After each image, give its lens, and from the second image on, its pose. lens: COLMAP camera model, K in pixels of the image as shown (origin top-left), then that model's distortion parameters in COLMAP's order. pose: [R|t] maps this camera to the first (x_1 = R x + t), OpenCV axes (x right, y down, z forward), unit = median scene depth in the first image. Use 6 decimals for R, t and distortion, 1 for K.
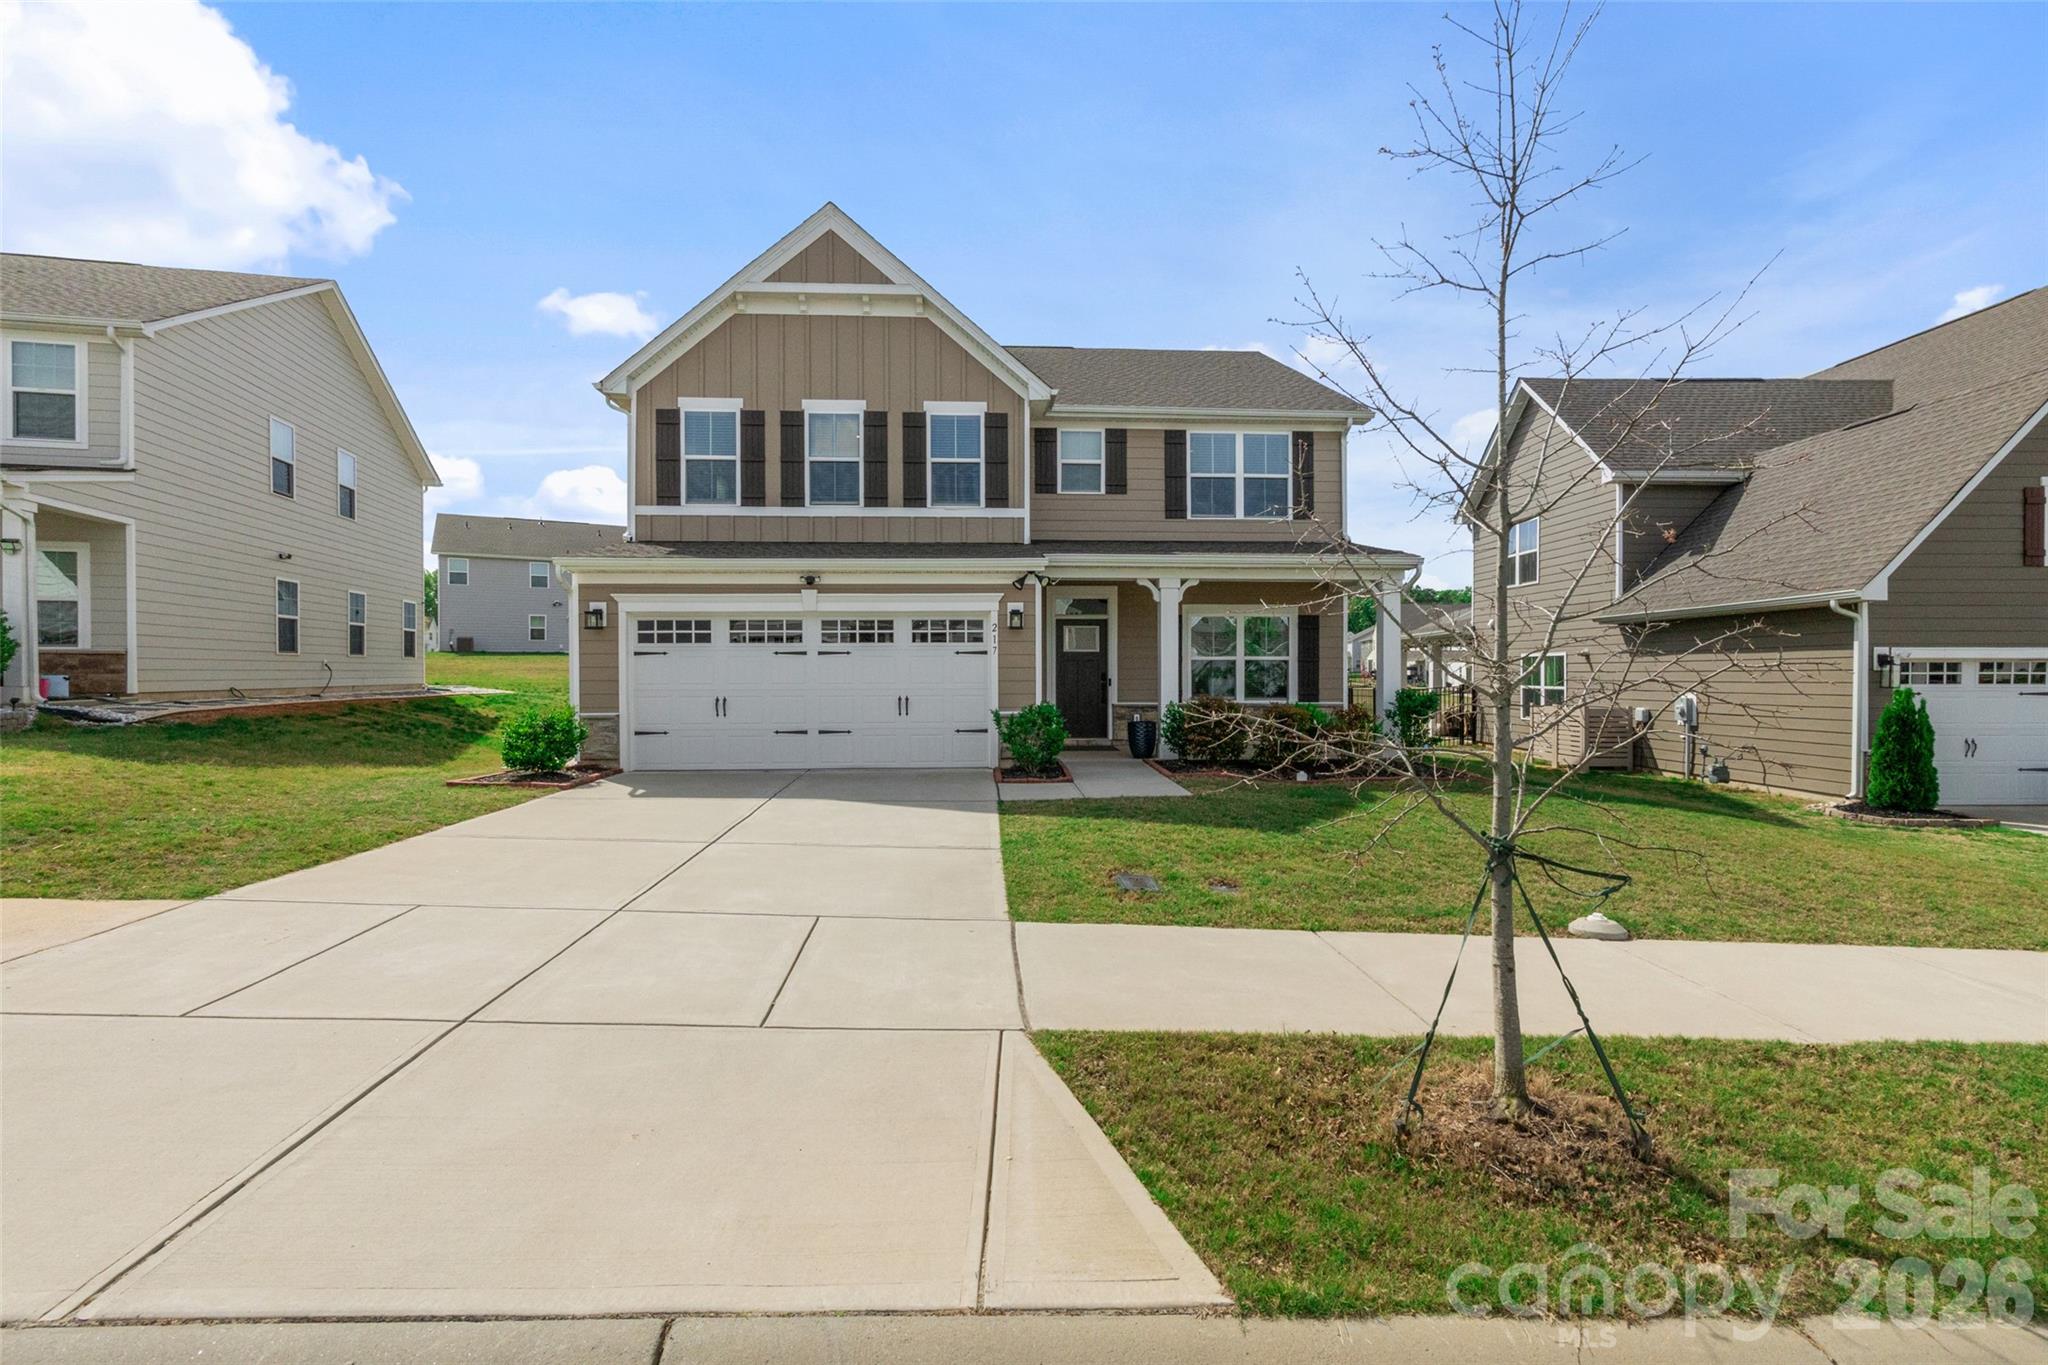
lens RADIAL K [[947.1, 0, 1018.5], [0, 947.1, 681.1], [0, 0, 1]] dist [-0.009092, -0.000149]
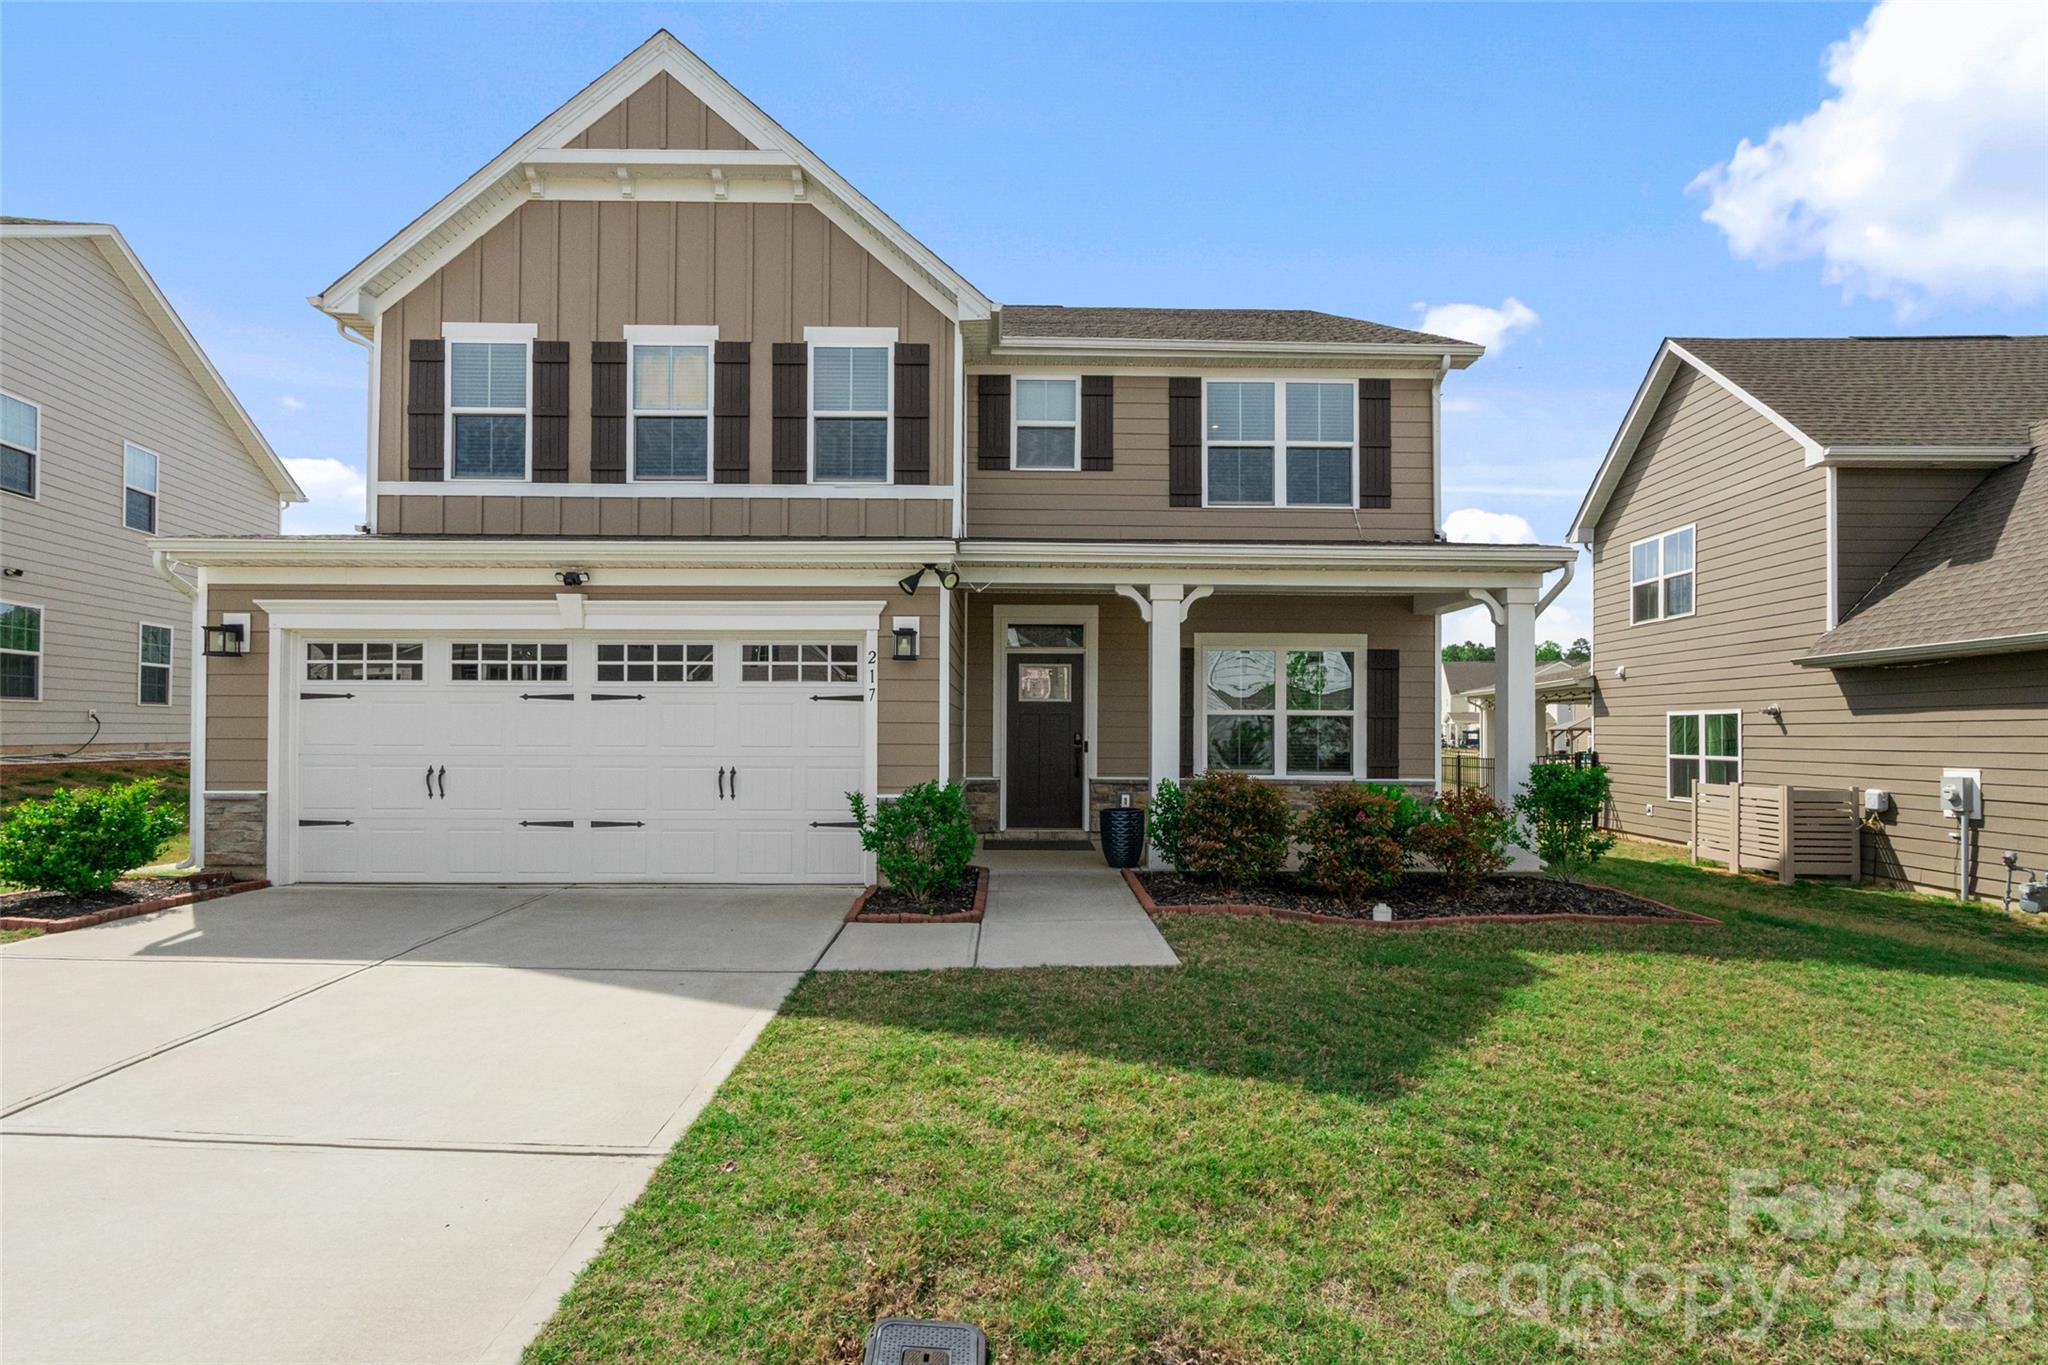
lens RADIAL K [[947.1, 0, 1024.2], [0, 947.1, 726.8], [0, 0, 1]] dist [-0.009092, -0.000149]
pose [[0.999022, 0.006783, -0.043690, 0.085882], [-0.007506, 0.999837, -0.016403, -0.001696], [0.043572, 0.016715, 0.998910, 0.335726]]
